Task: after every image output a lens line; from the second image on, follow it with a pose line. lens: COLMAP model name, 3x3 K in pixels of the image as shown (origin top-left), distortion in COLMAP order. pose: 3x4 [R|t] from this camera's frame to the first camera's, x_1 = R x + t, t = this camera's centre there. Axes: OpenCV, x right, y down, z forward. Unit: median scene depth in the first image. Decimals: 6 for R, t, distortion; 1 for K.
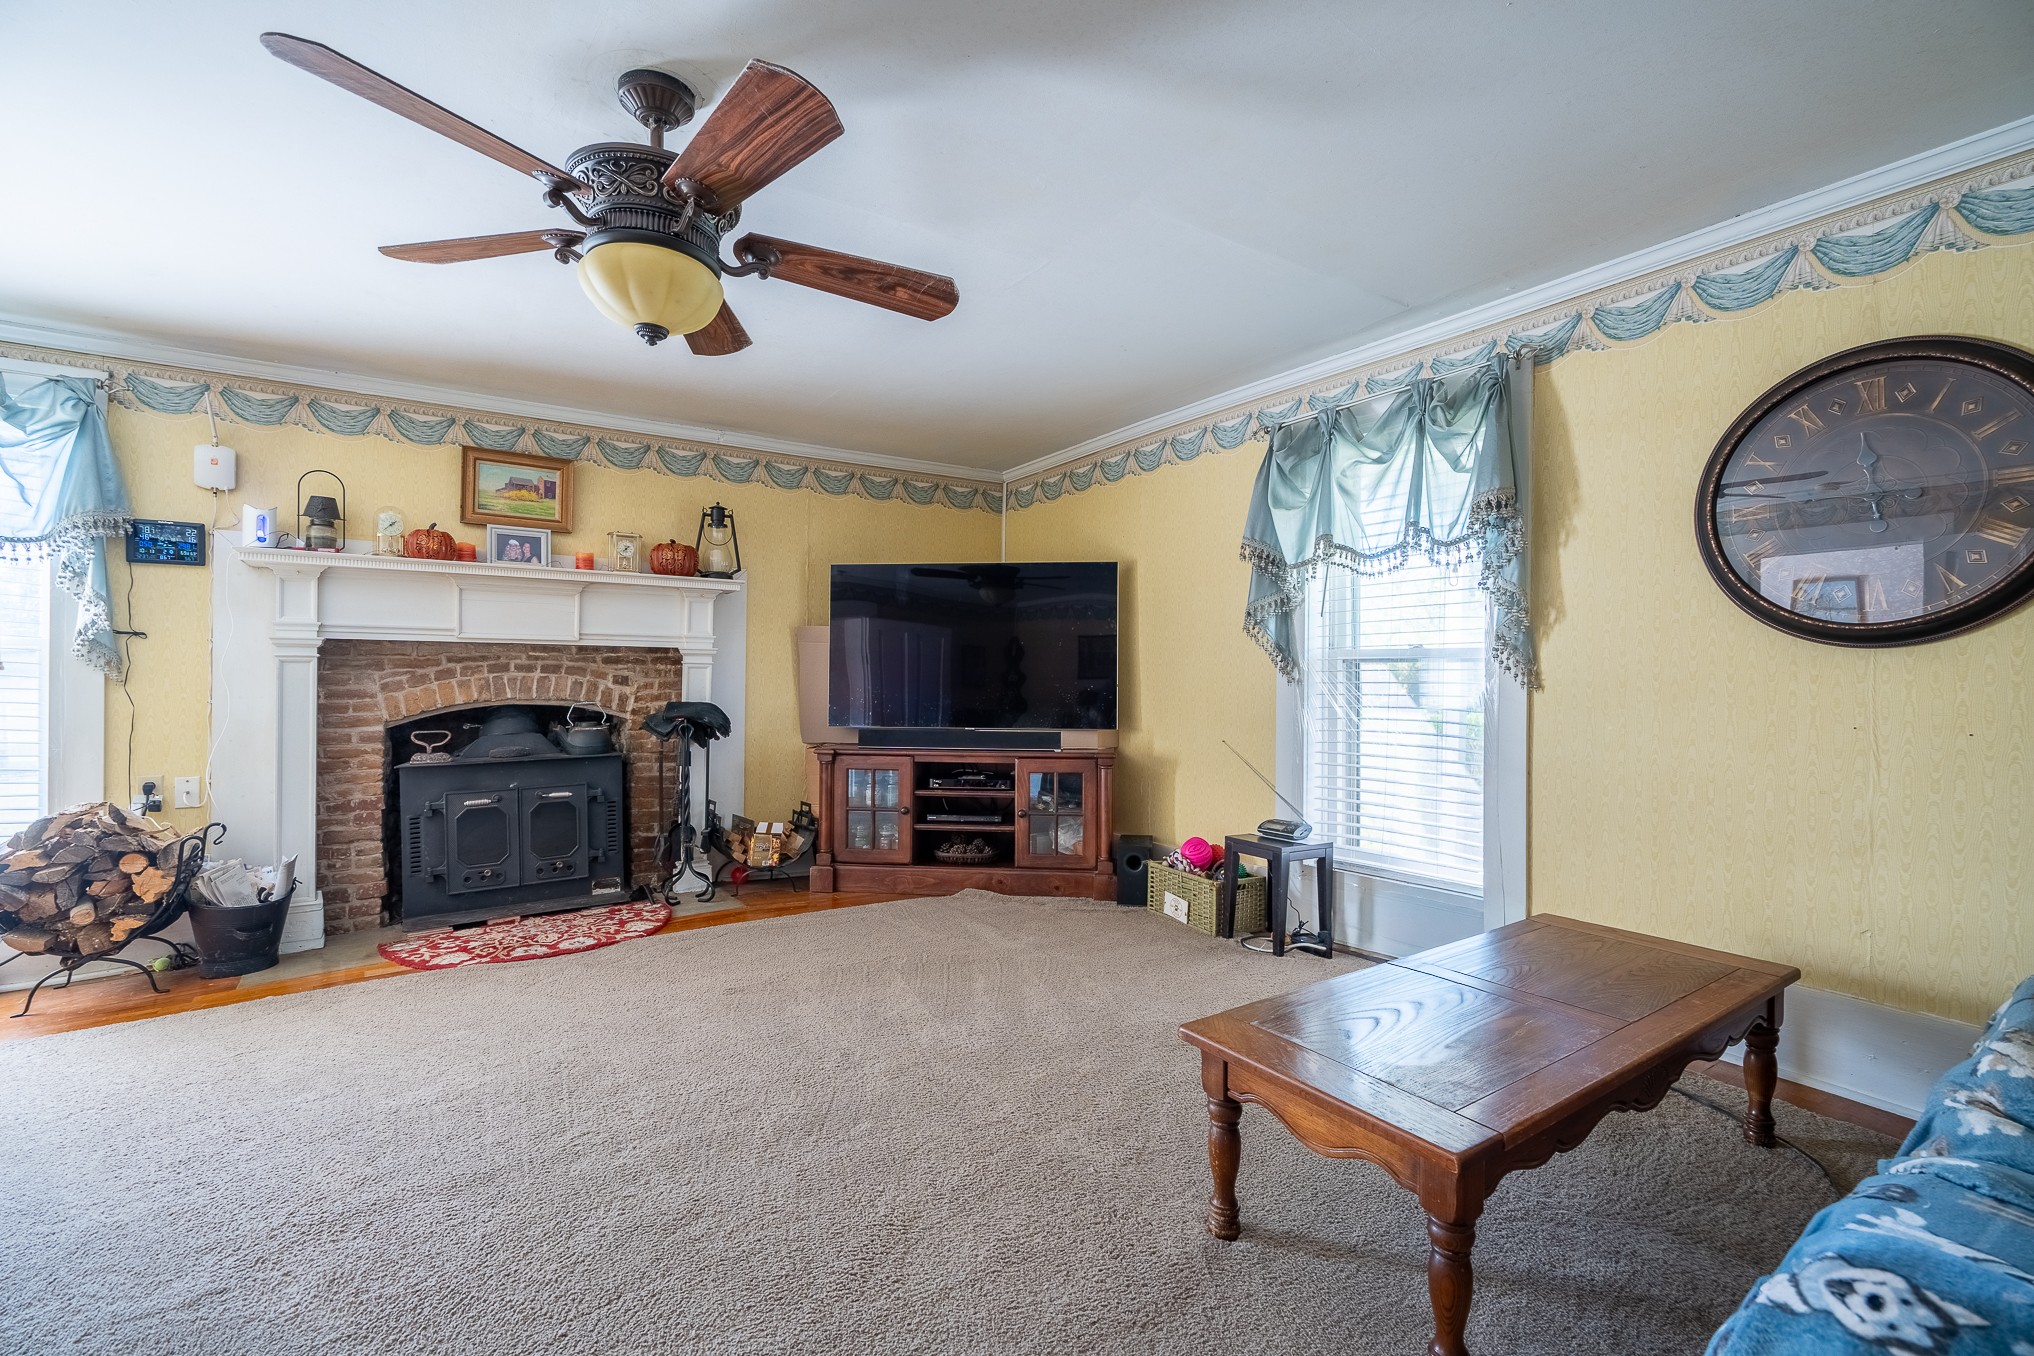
lens RADIAL K [[913.6, 0, 1017.0], [0, 913.6, 678.0], [0, 0, 1]] dist [0.000138, 0.000938]
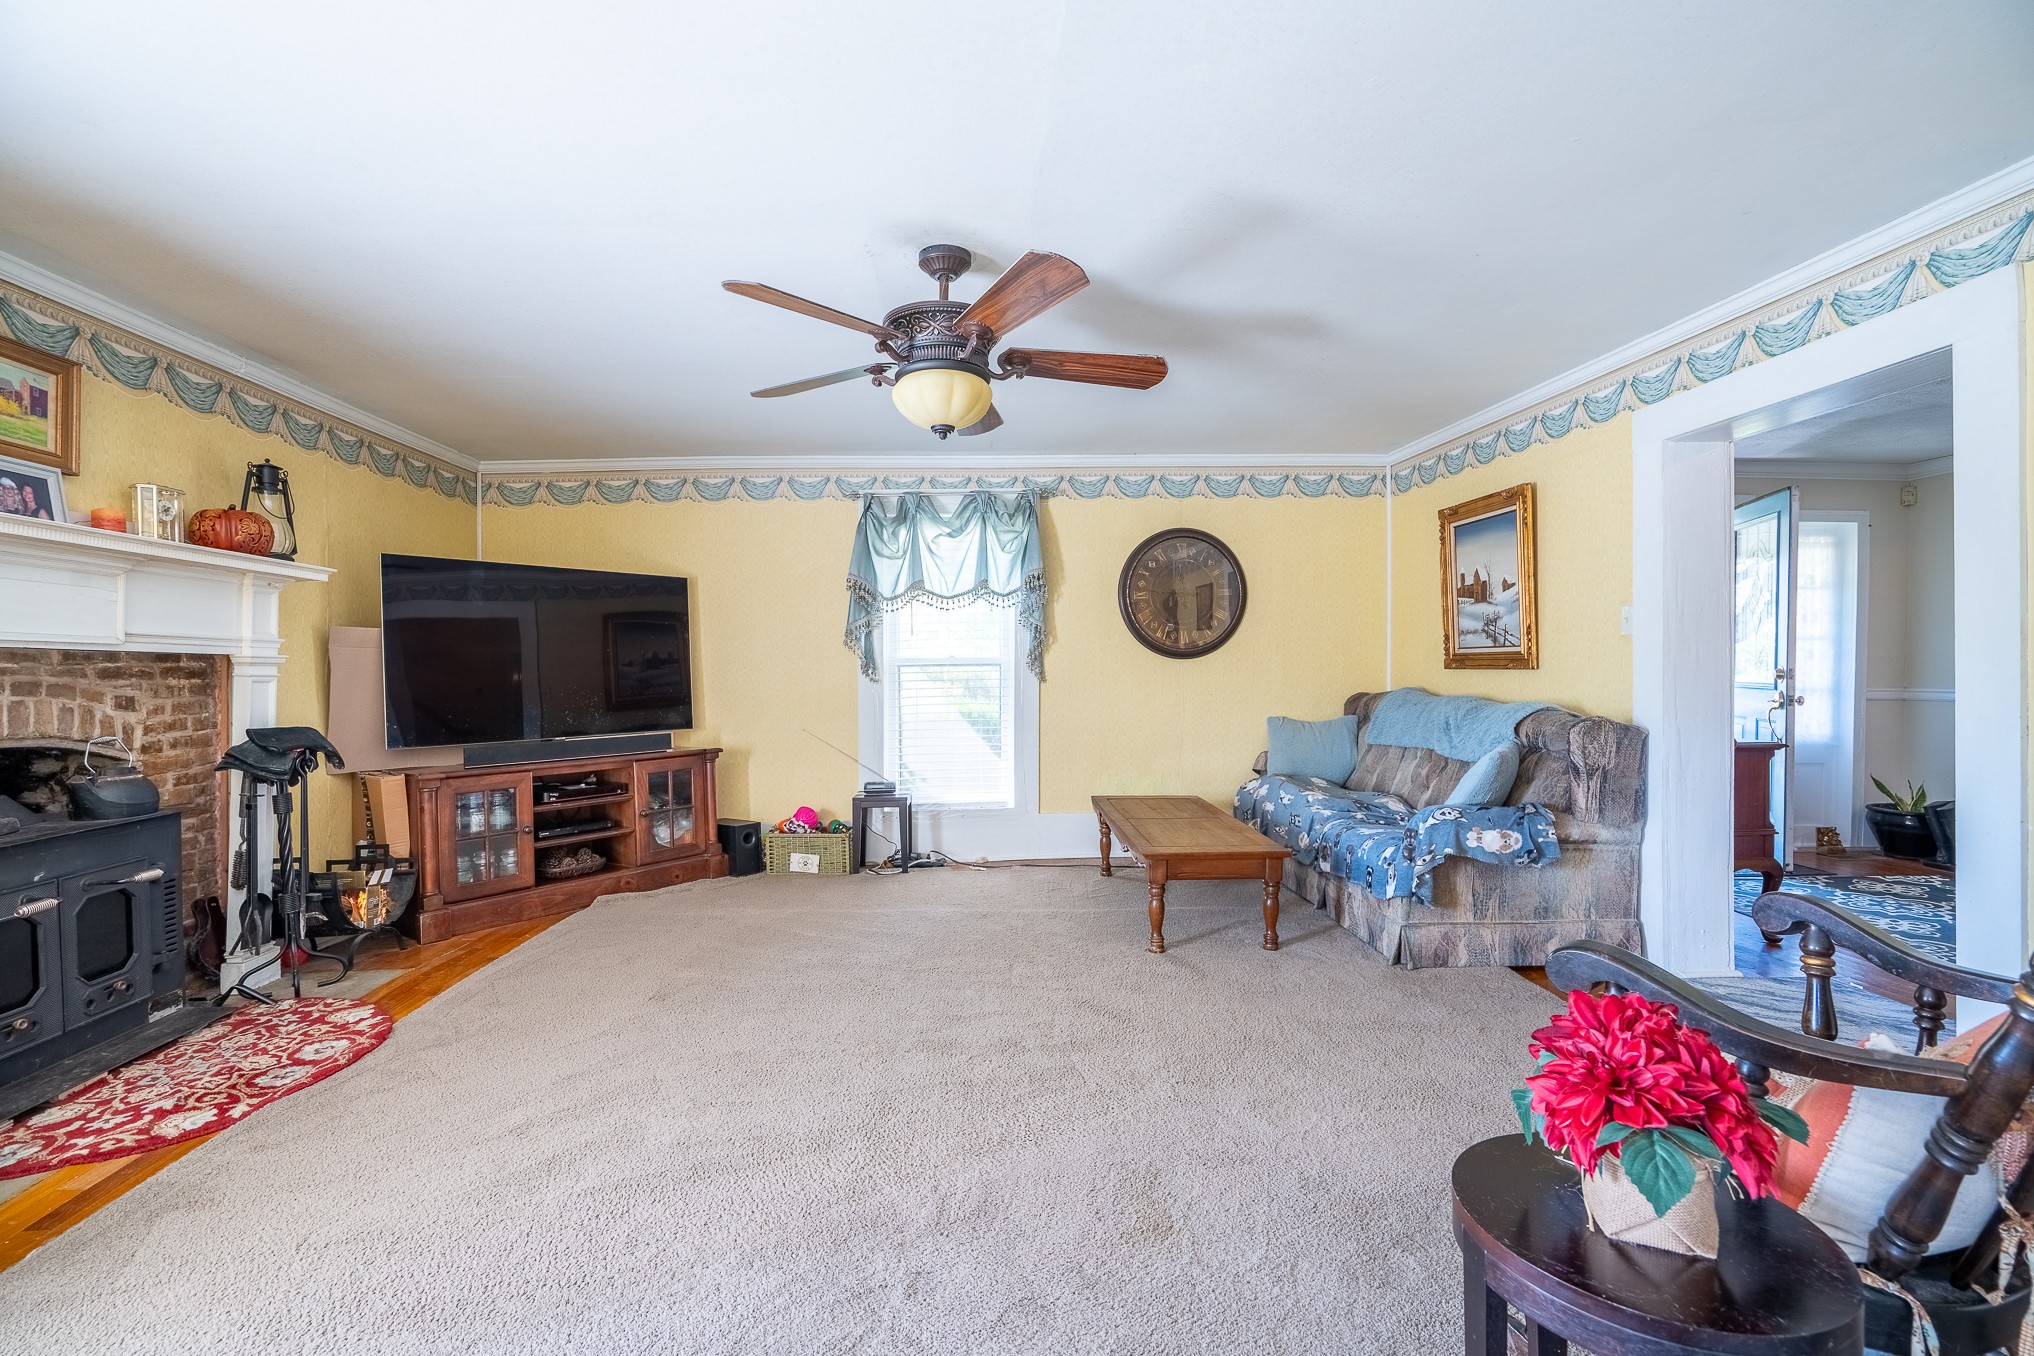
lens RADIAL K [[913.6, 0, 1017.0], [0, 913.6, 678.0], [0, 0, 1]] dist [0.000138, 0.000938]
pose [[0.502394, -0.019961, 0.864408, -0.700994], [0.021407, 0.999714, 0.010643, -0.009243], [-0.864374, 0.013158, 0.502678, 0.105362]]
